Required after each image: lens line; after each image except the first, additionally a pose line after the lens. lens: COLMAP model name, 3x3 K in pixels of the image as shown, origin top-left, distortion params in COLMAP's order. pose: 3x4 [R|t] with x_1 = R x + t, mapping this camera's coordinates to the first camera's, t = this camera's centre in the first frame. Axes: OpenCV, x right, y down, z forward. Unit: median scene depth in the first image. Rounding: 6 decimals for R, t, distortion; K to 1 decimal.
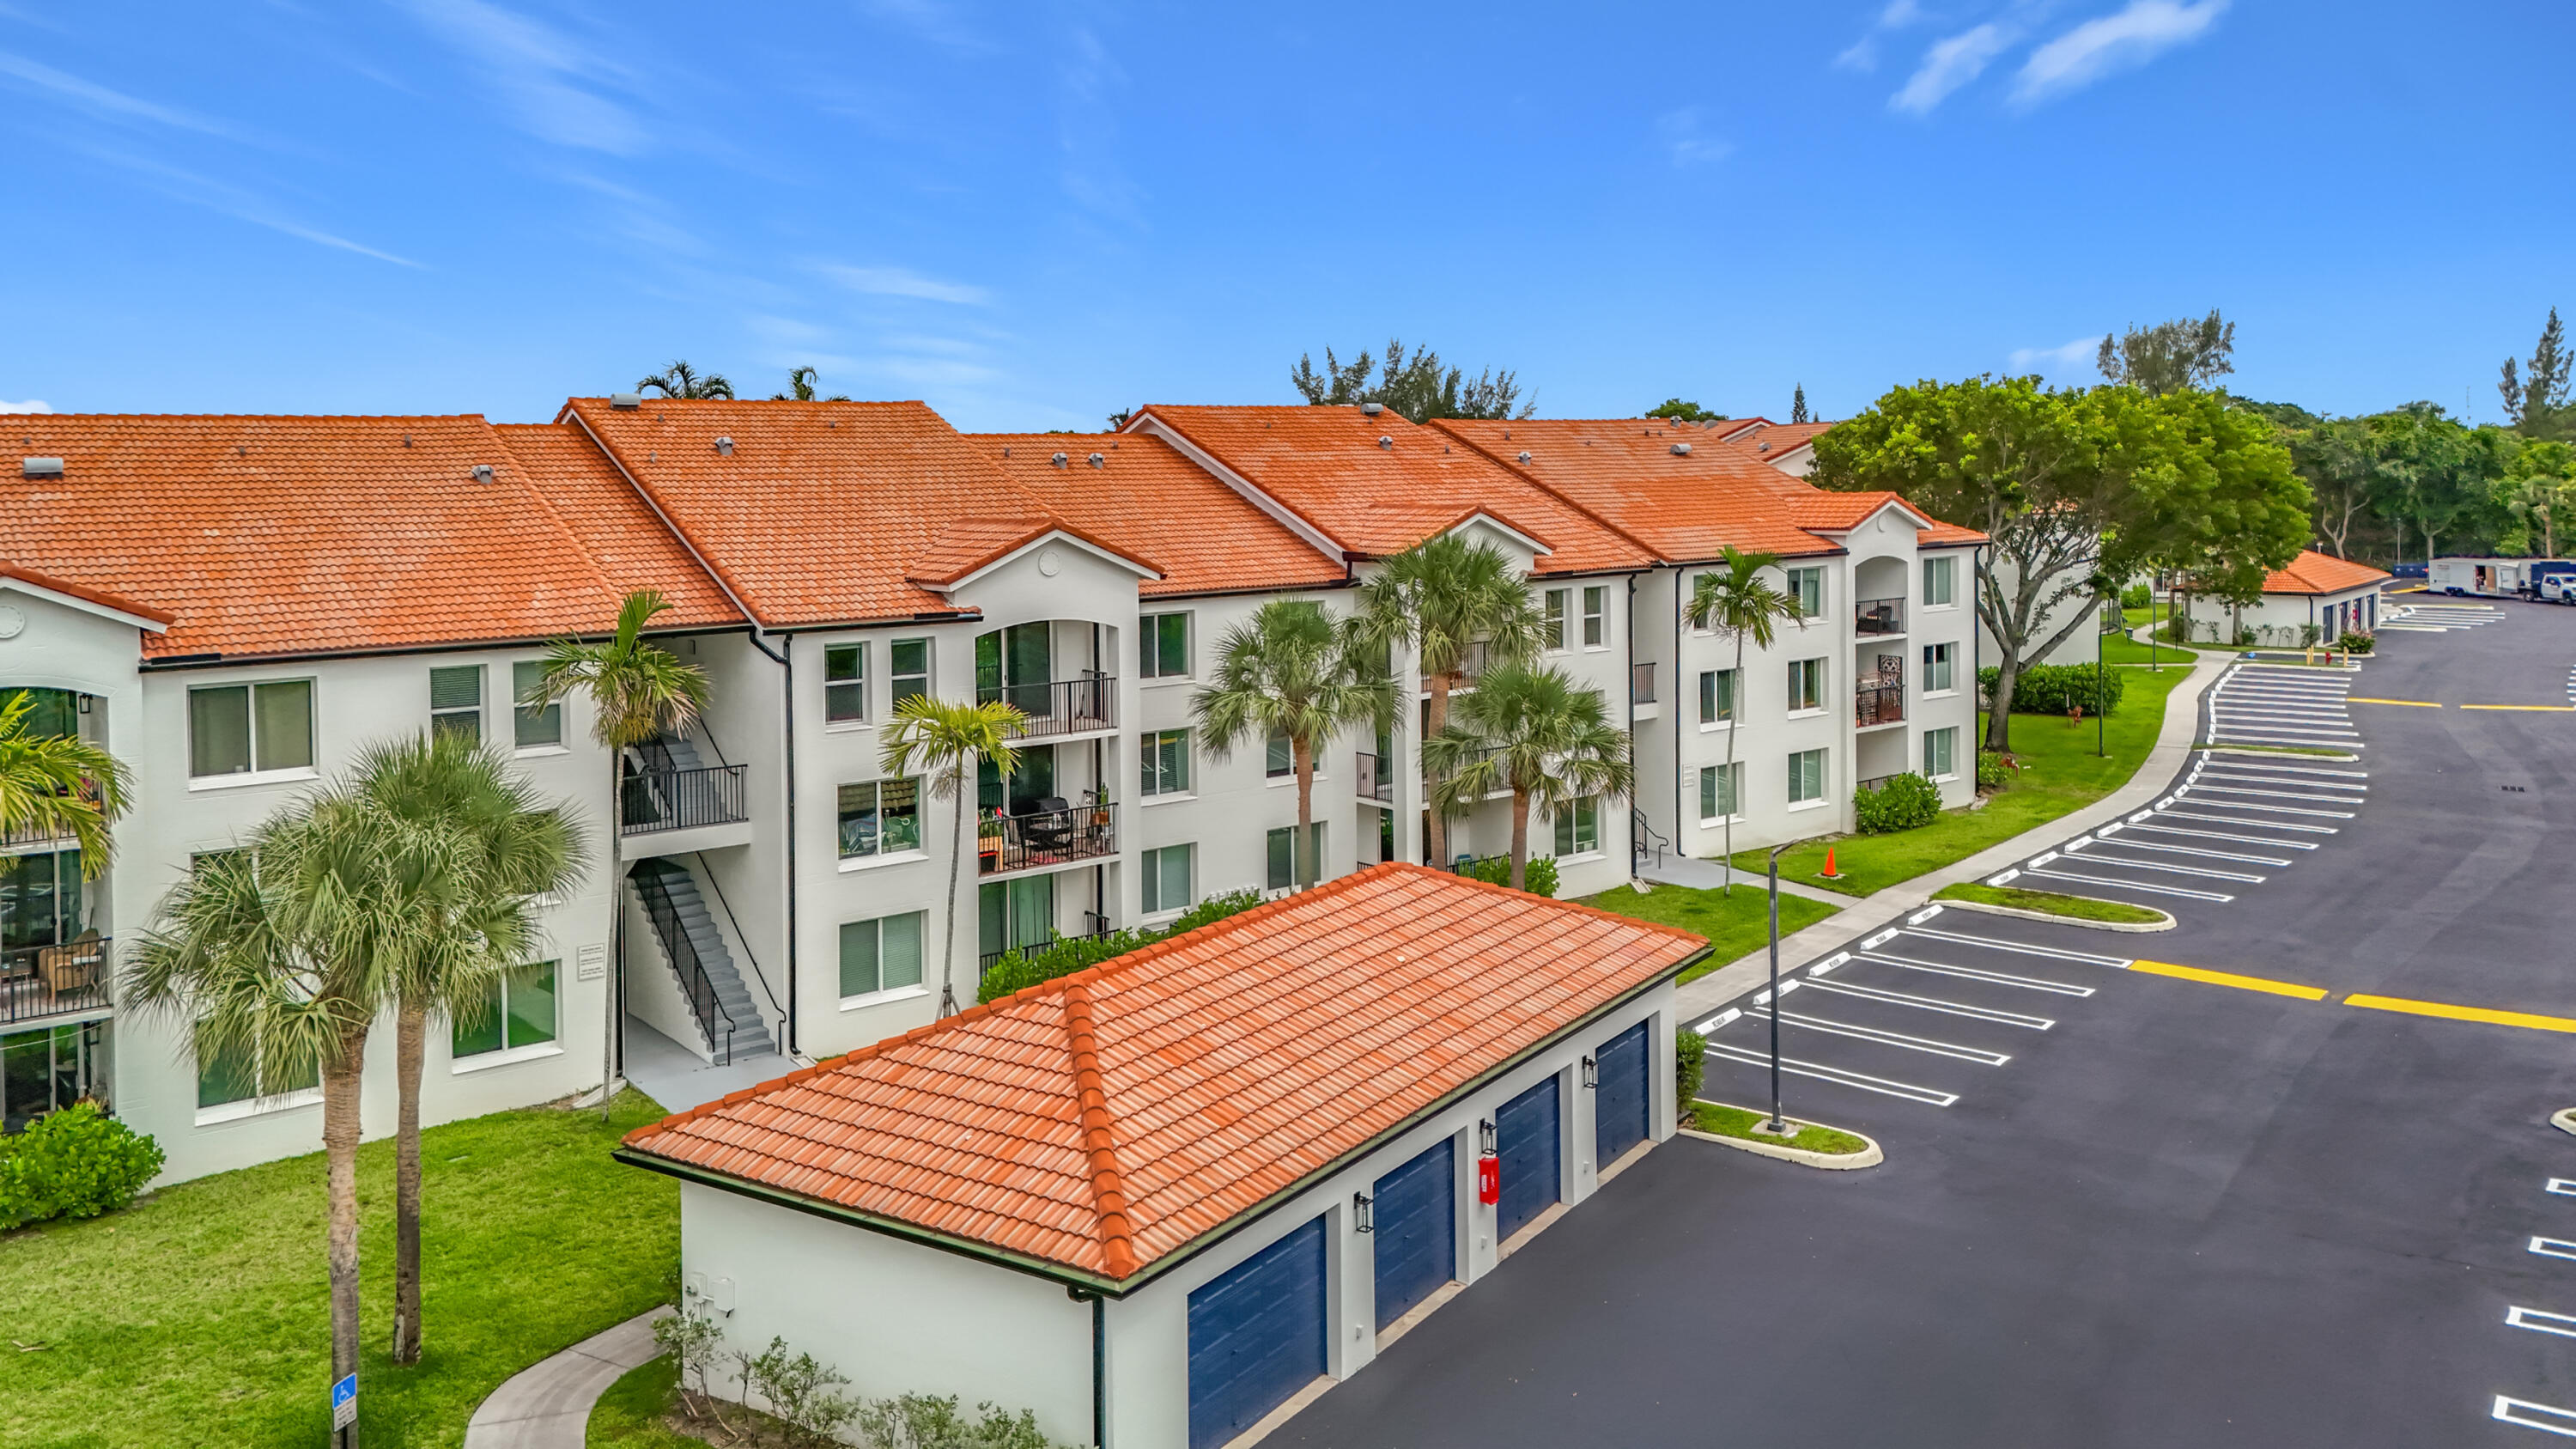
lens RADIAL K [[1904.5, 0, 1292.2], [0, 1904.5, 548.5], [0, 0, 1]] dist [0.022524, -0.004025]
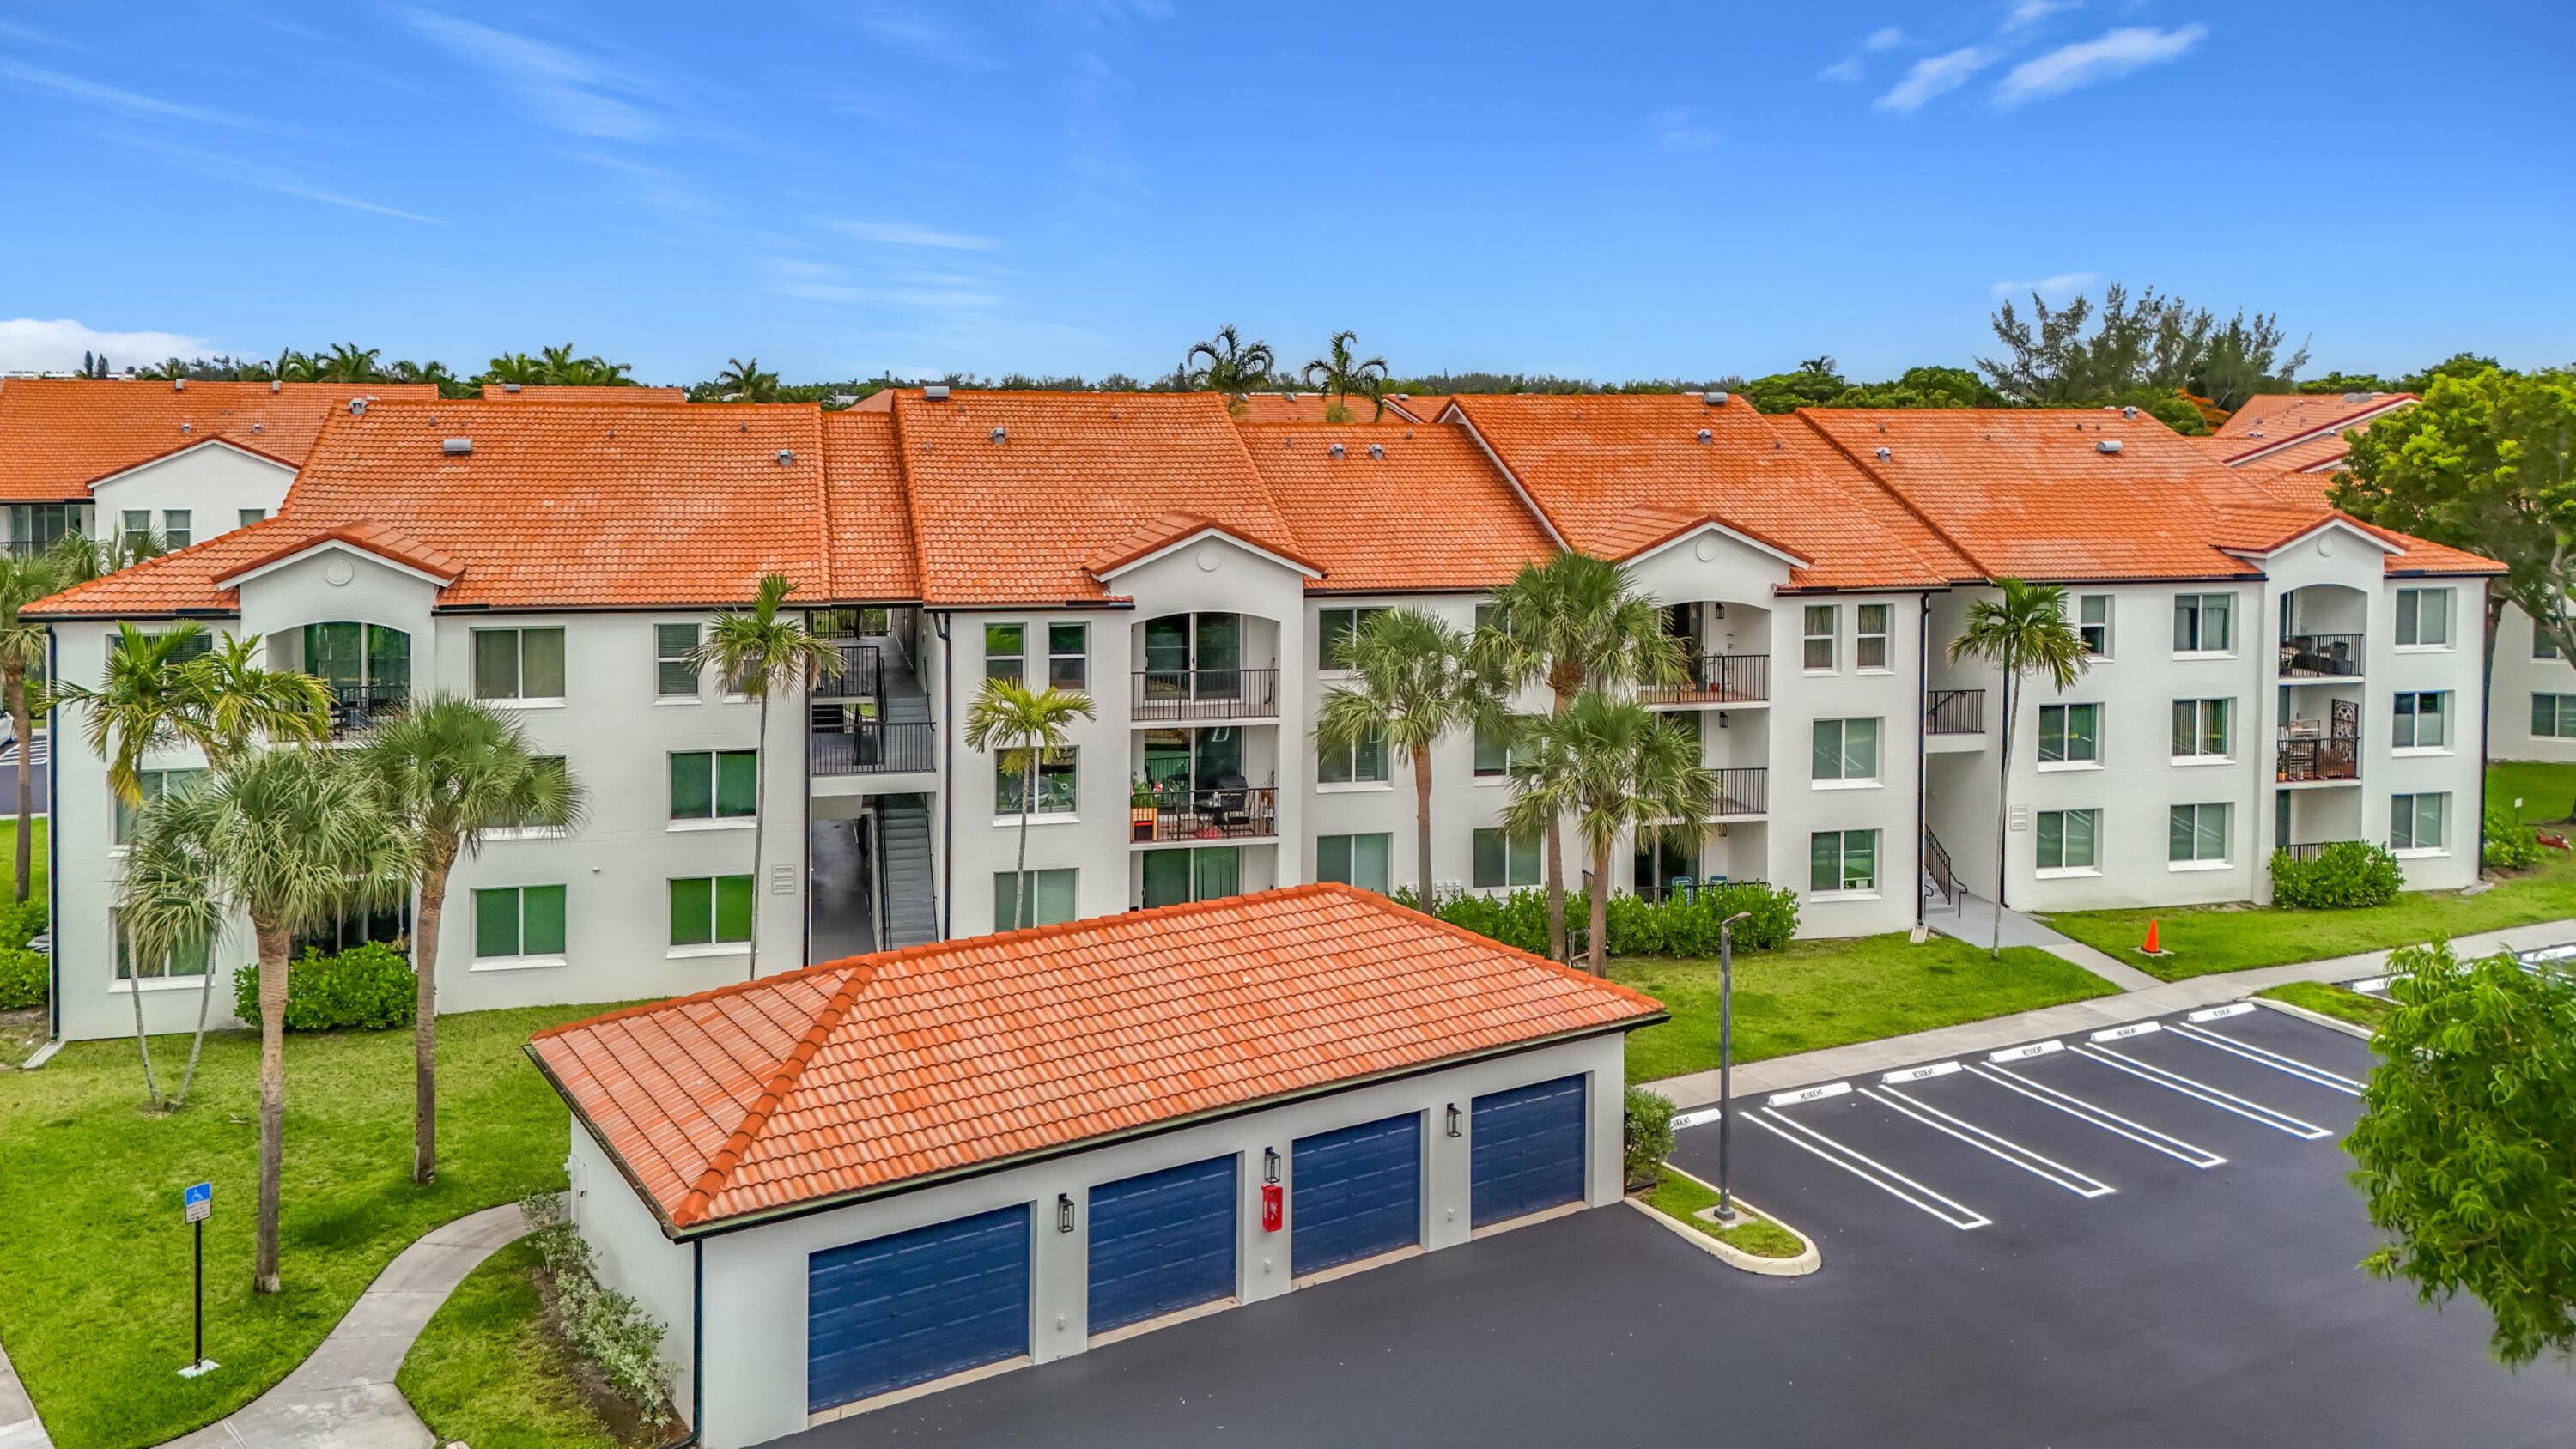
lens RADIAL K [[1914.3, 0, 1257.9], [0, 1914.3, 494.0], [0, 0, 1]] dist [0.020348, -0.005824]
pose [[0.910539, 0.041853, -0.411299, 0.316552], [-0.038694, 0.999123, 0.016006, -0.043581], [0.411608, 0.001341, 0.911360, 0.035604]]
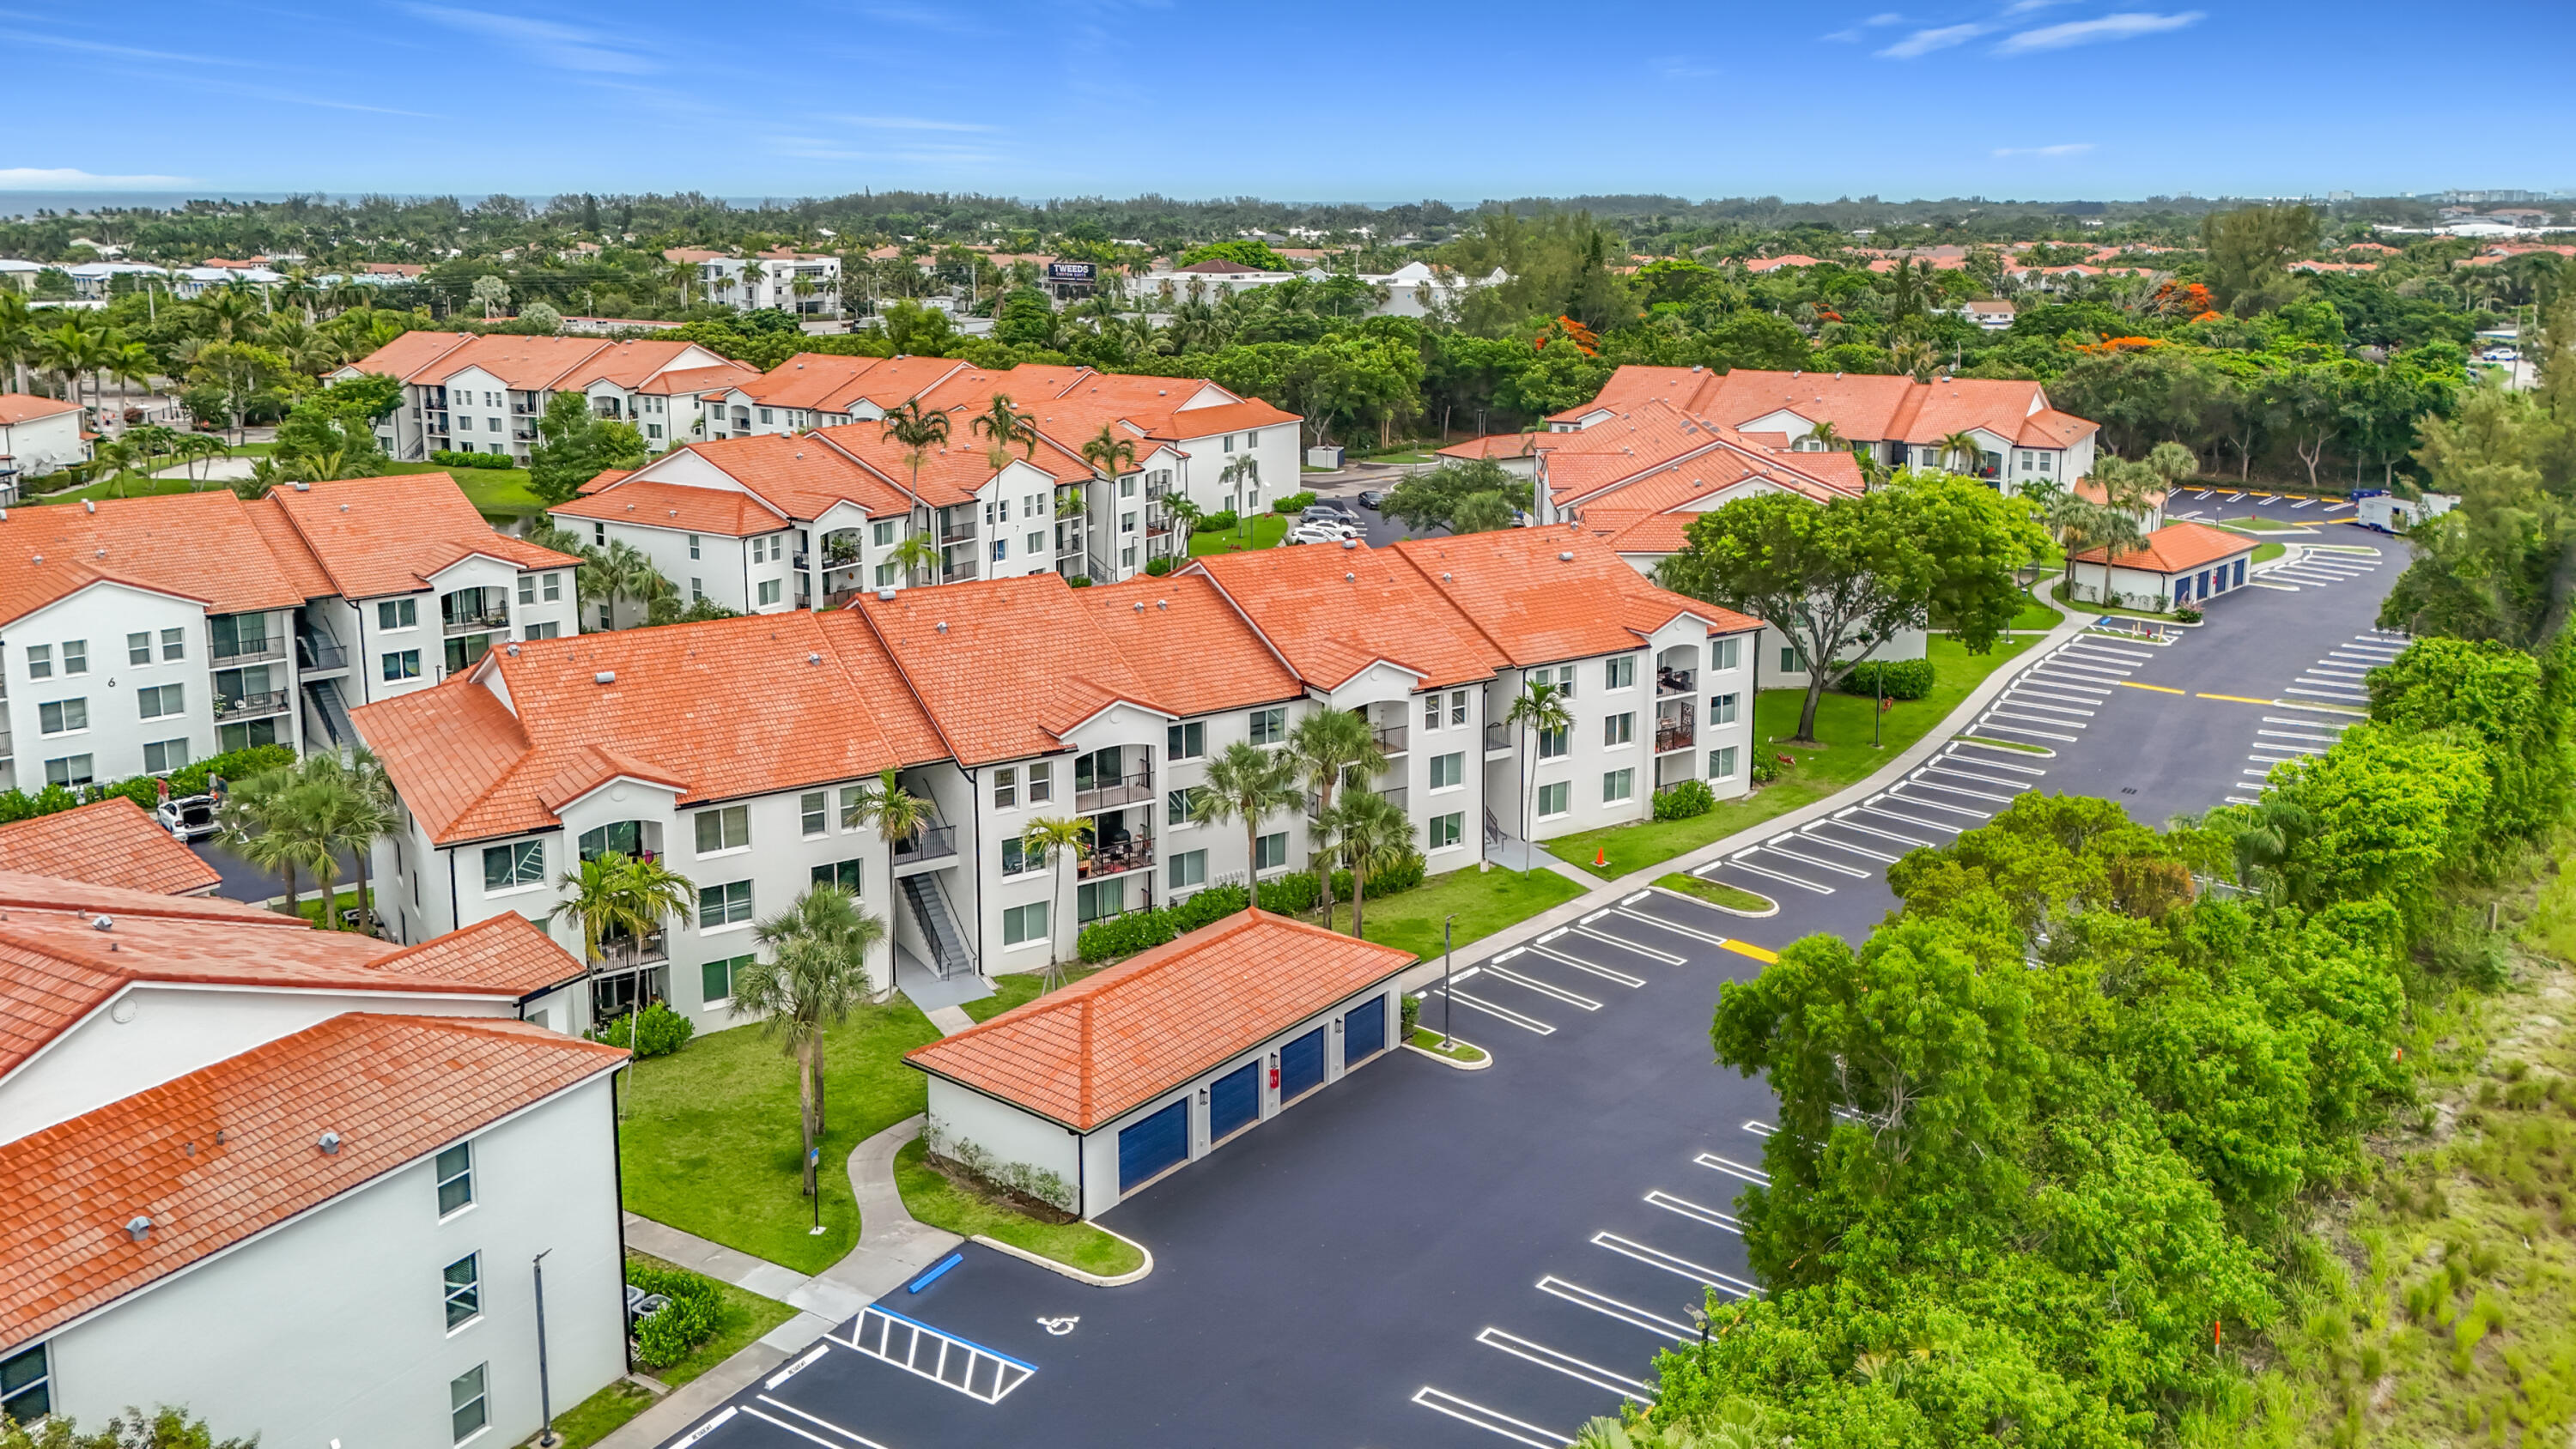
lens RADIAL K [[1847.4, 0, 1340.9], [0, 1847.4, 594.0], [0, 0, 1]] dist [0.049548, -0.068281]
pose [[0.996361, 0.029289, -0.080042, 0.215925], [-0.016469, 0.987562, 0.156364, -0.370696], [0.083626, -0.154477, 0.984451, -0.682155]]
